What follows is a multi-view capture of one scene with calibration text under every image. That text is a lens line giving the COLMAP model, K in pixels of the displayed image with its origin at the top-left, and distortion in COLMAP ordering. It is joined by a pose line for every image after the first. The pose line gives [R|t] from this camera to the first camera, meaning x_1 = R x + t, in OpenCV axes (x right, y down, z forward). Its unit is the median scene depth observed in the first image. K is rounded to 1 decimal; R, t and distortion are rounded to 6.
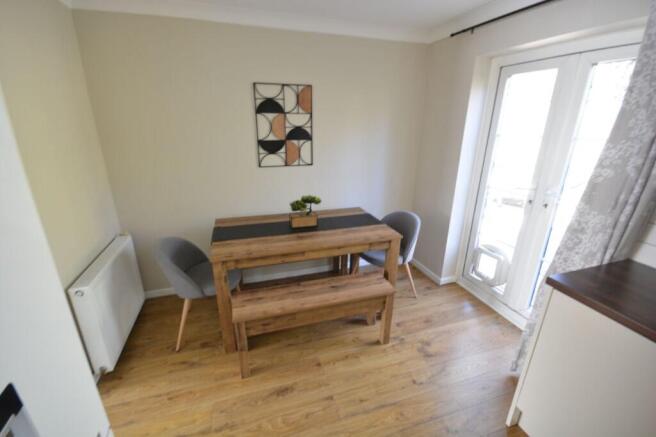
lens RADIAL K [[288.2, 0, 326.9], [0, 288.2, 220.0], [0, 0, 1]] dist [-0.011357, -0.000504]
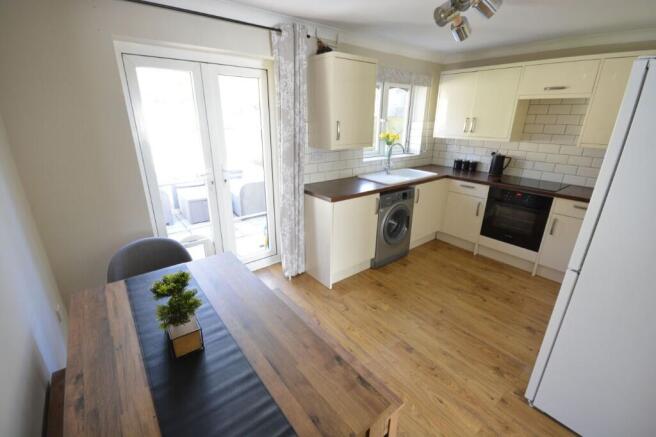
lens RADIAL K [[288.2, 0, 326.9], [0, 288.2, 220.0], [0, 0, 1]] dist [-0.011357, -0.000504]
pose [[-0.342307, -0.330263, 0.879632, -0.689811], [0.300883, 0.848359, 0.435610, -0.375032], [-0.890110, 0.413779, -0.191029, 1.035400]]
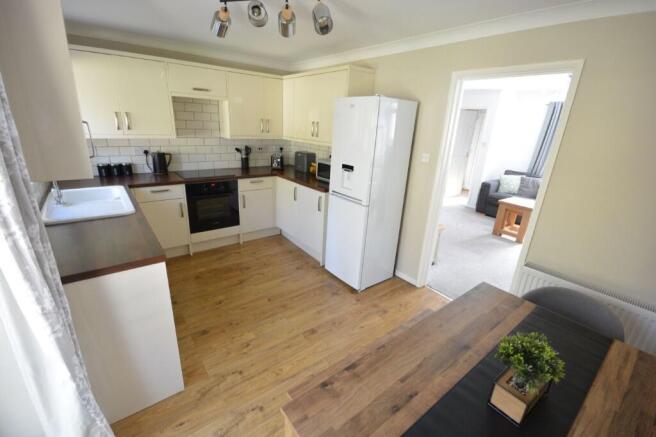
lens RADIAL K [[288.2, 0, 326.9], [0, 288.2, 220.0], [0, 0, 1]] dist [-0.011357, -0.000504]
pose [[-0.937008, 0.055259, -0.344909, 0.396588], [-0.172031, 0.786356, 0.593337, -0.490318], [0.304009, 0.615297, -0.727316, 1.378914]]
